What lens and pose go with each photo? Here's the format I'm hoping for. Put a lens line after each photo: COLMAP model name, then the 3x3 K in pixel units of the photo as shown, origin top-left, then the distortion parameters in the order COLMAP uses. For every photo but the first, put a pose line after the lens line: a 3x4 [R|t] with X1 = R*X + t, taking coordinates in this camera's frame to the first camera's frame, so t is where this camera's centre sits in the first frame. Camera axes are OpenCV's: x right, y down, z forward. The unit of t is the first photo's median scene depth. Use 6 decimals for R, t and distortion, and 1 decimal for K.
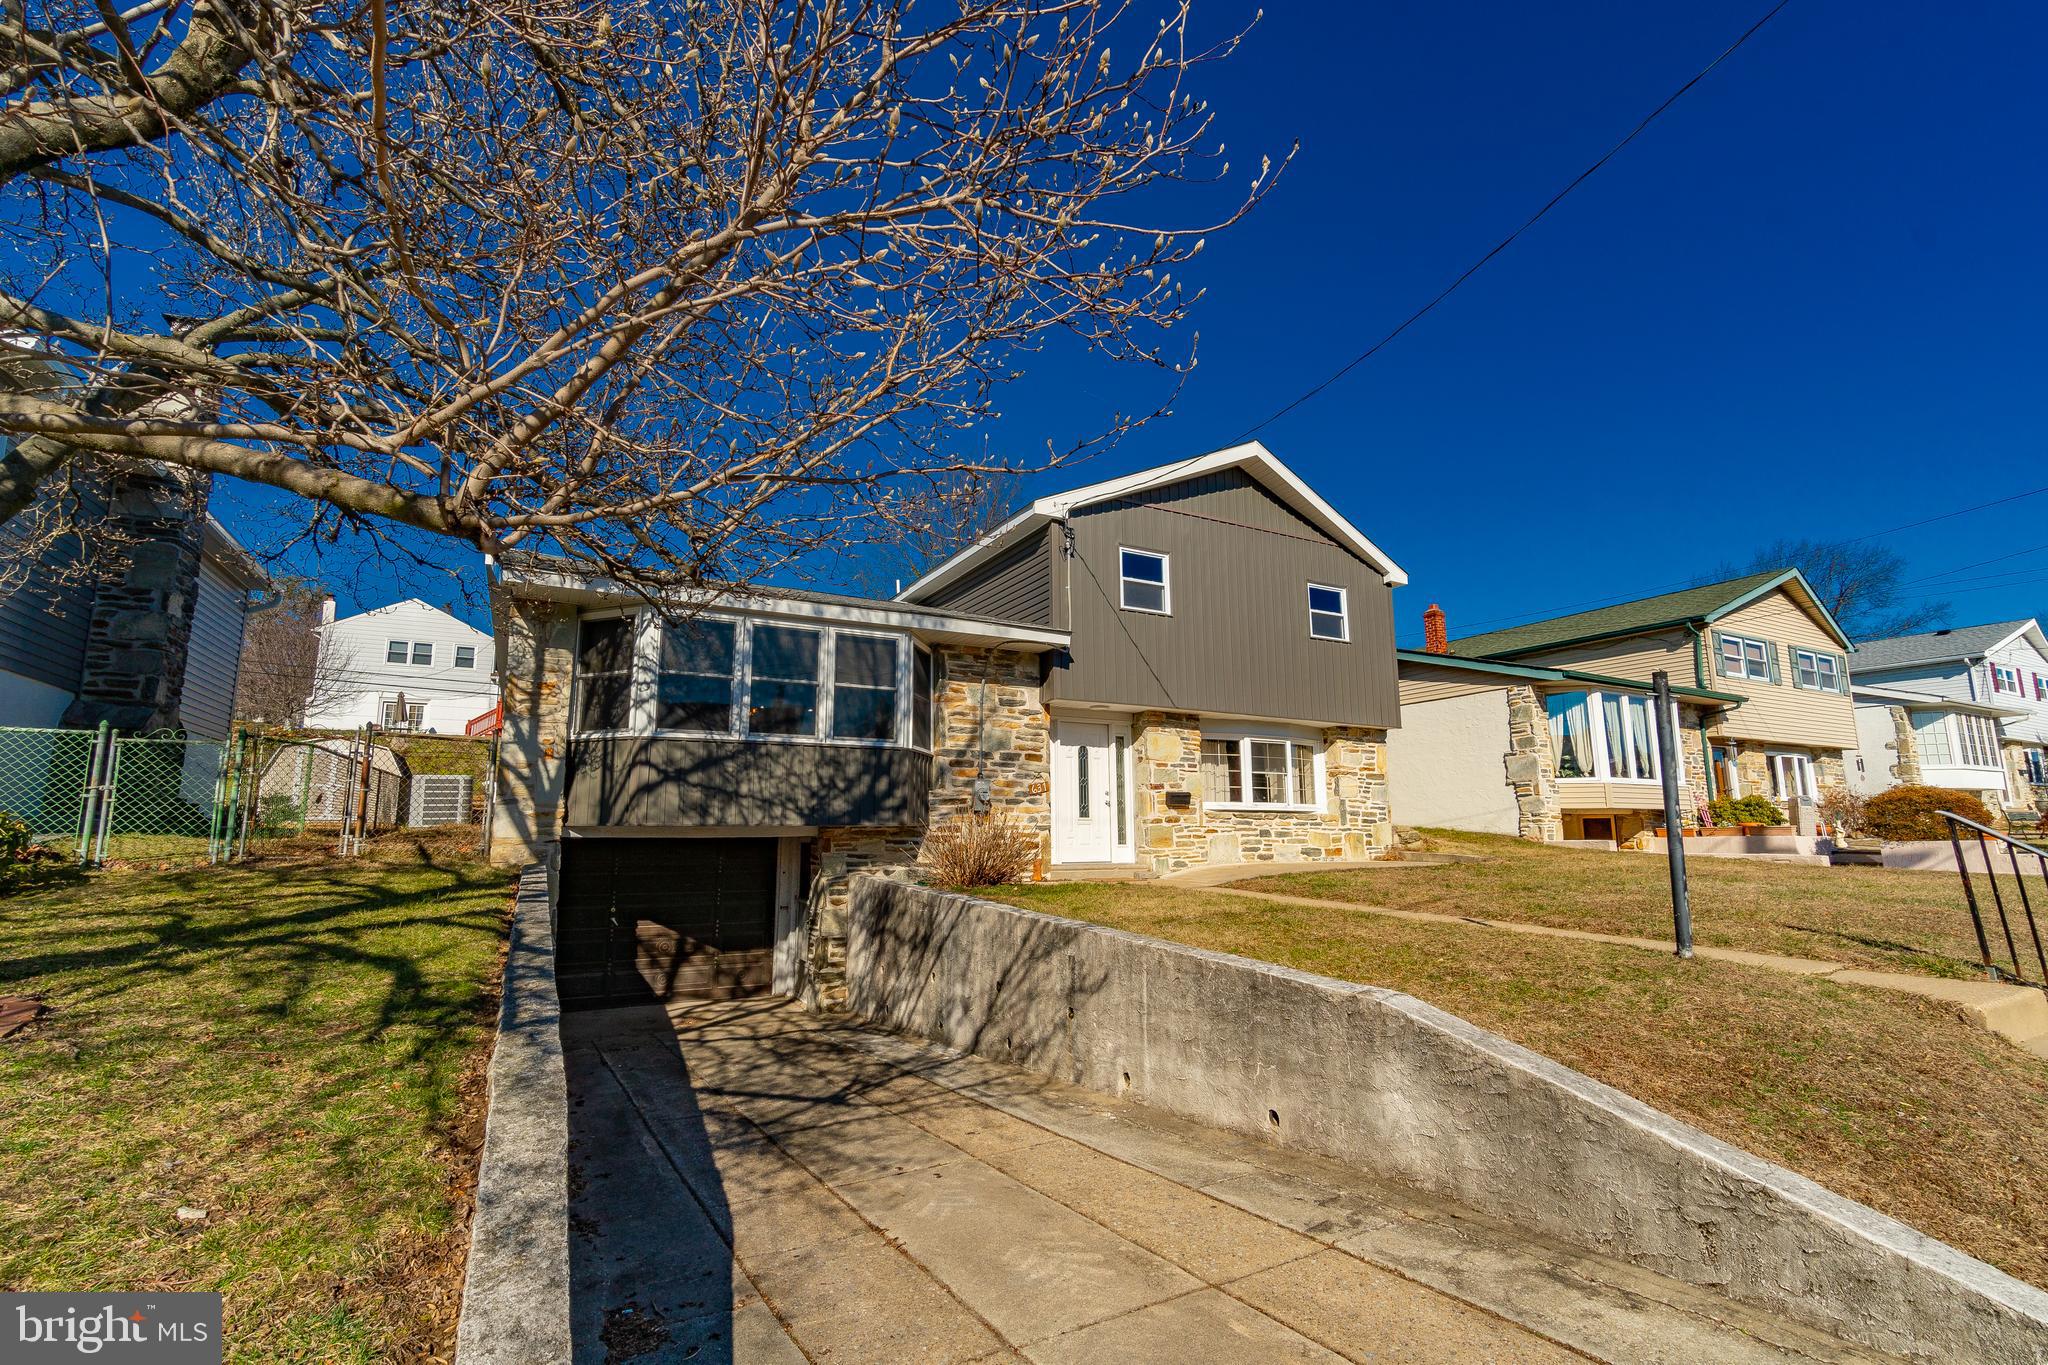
lens RADIAL K [[917.3, 0, 1029.5], [0, 917.3, 678.7], [0, 0, 1]] dist [-0.001189, -0.000755]
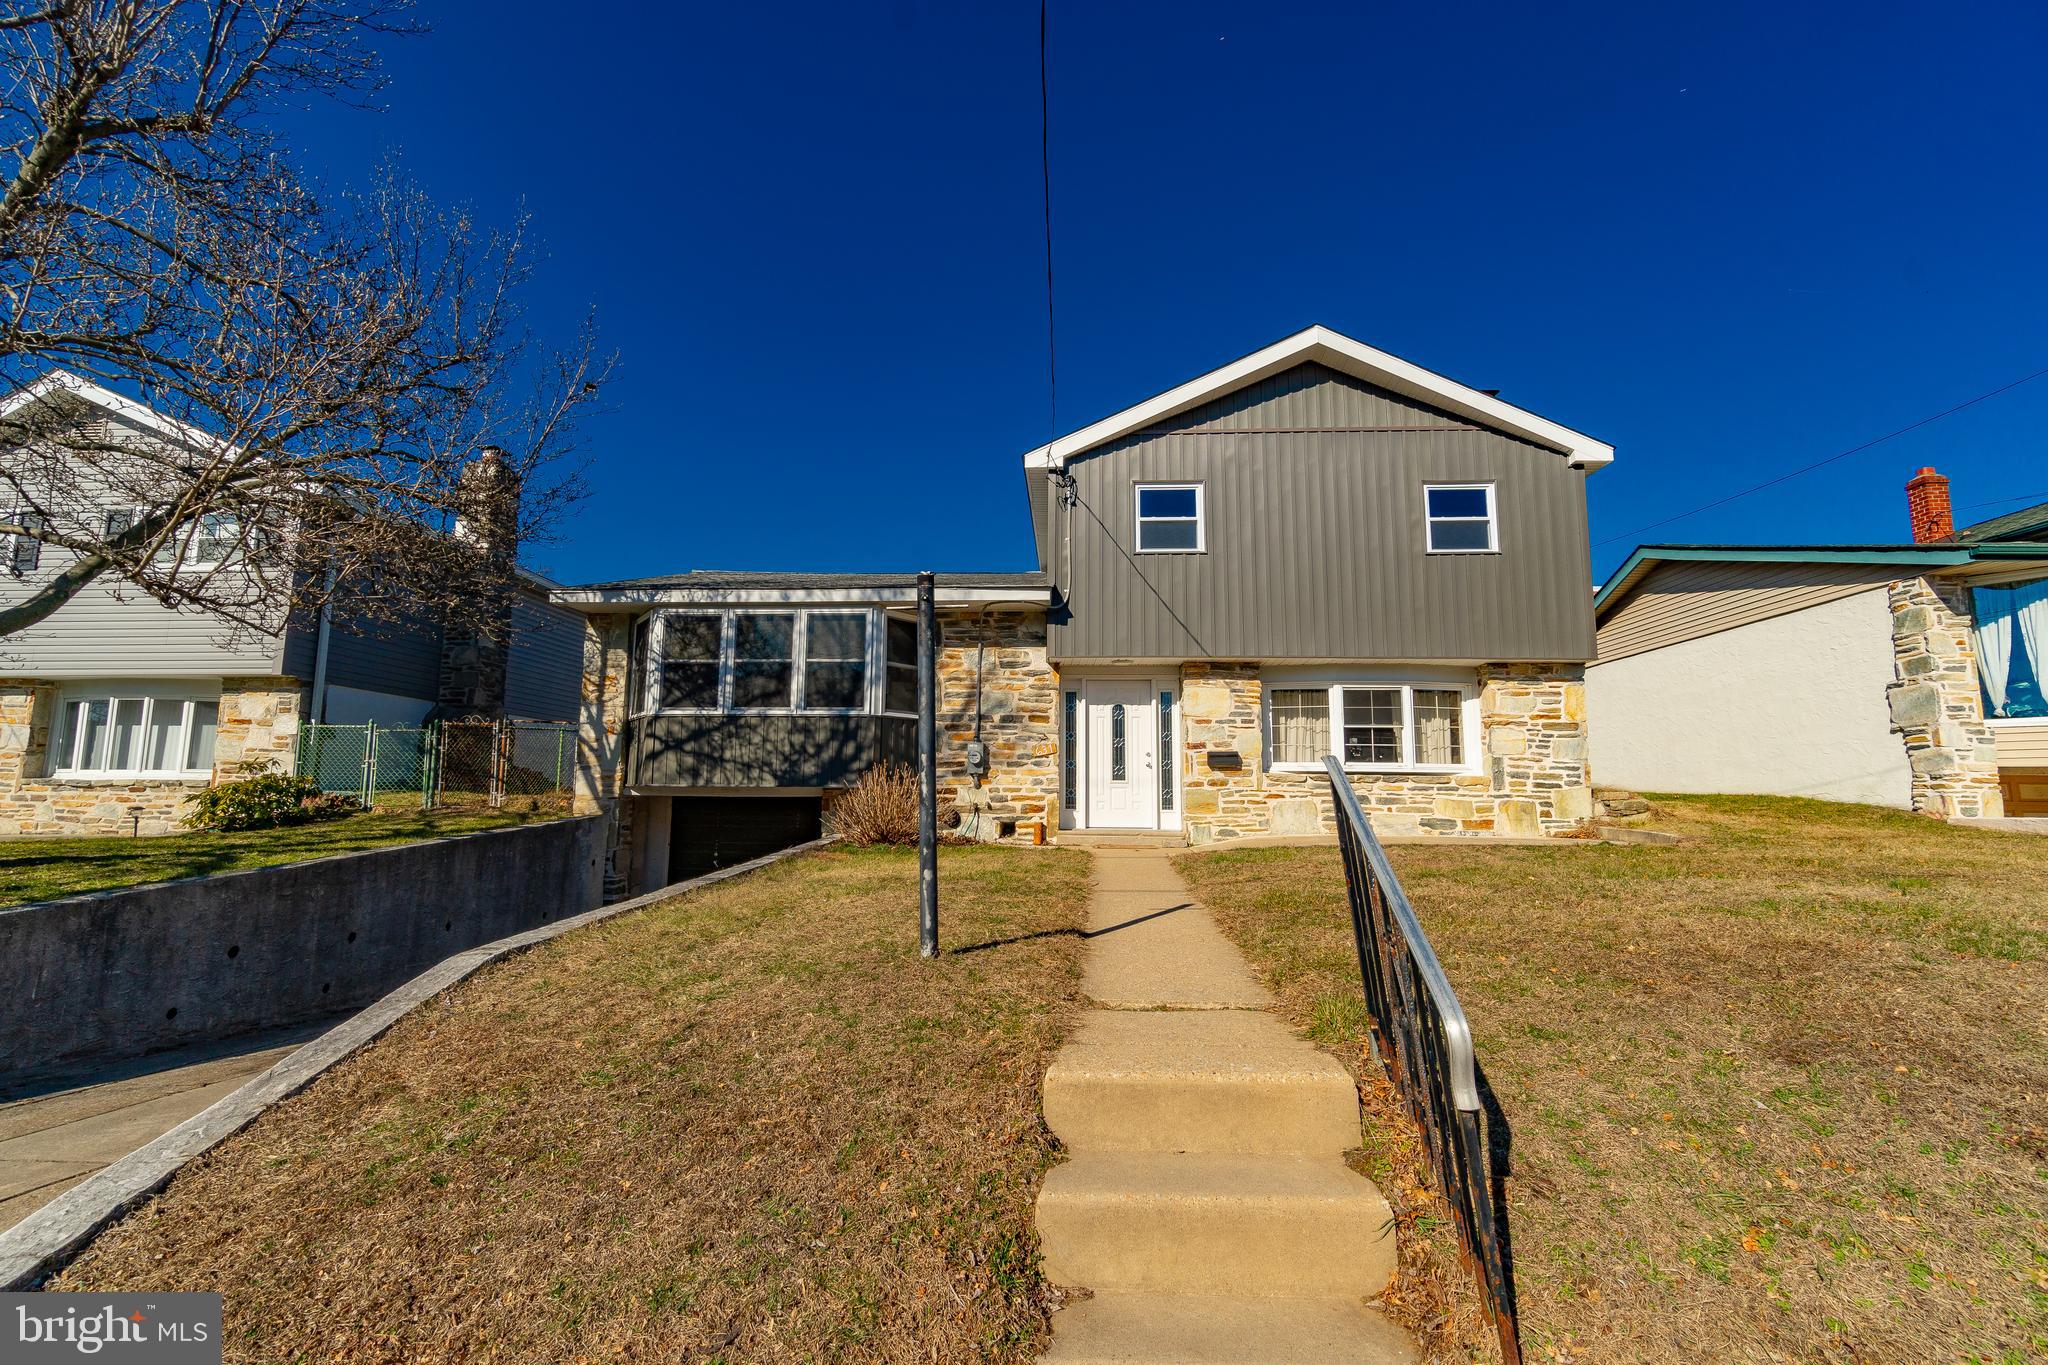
lens RADIAL K [[917.3, 0, 1029.7], [0, 917.3, 686.9], [0, 0, 1]] dist [-0.001189, -0.000755]
pose [[0.843842, -0.057734, -0.533477, 0.521435], [0.078808, 0.996748, 0.016787, 0.035145], [0.530774, -0.056207, 0.845648, 0.173162]]
